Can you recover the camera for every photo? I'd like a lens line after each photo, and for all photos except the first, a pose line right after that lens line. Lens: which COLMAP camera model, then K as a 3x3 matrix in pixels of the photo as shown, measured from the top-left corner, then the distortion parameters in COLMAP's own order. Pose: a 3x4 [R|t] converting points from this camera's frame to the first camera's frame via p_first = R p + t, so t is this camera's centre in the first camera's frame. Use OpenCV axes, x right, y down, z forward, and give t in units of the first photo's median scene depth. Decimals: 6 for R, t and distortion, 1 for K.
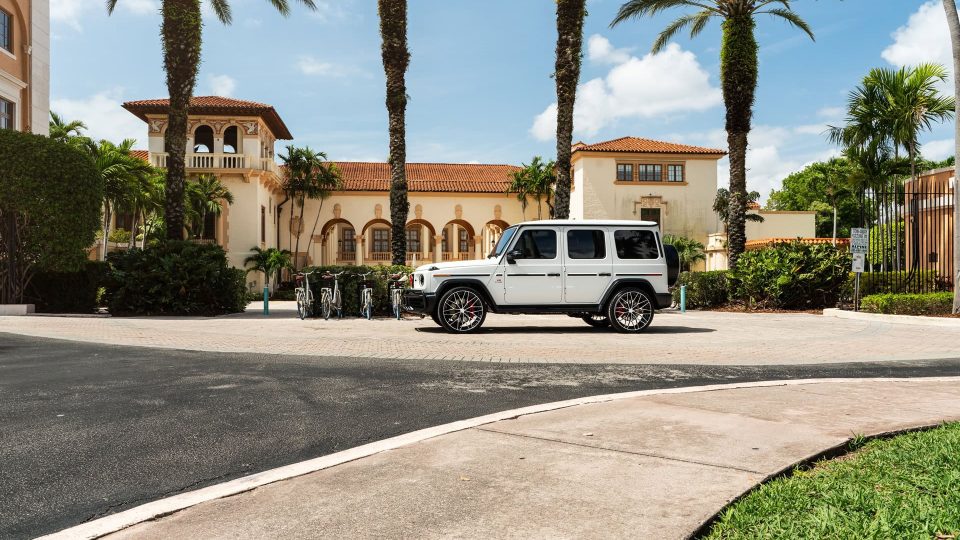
lens RADIAL K [[873.5, 0, 475.1], [0, 873.5, 268.7], [0, 0, 1]] dist [-0.009124, 0.034217]
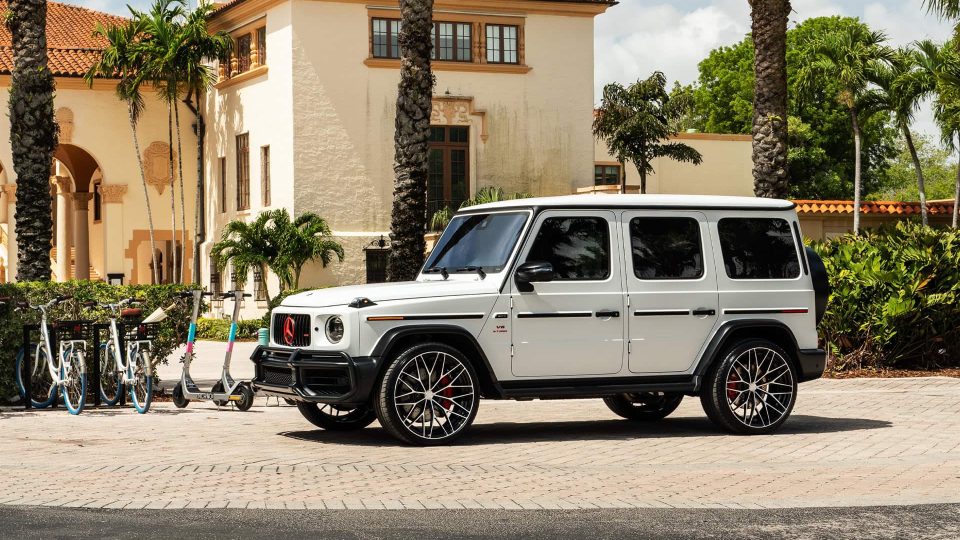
lens RADIAL K [[2263.2, 0, 482.0], [0, 2263.2, 273.7], [0, 0, 1]] dist [-0.013706, 0.000000]
pose [[0.943784, -0.003738, 0.330541, -0.265918], [-0.001093, 0.999895, 0.014428, -0.022712], [-0.330561, -0.013978, 0.943681, -0.085906]]
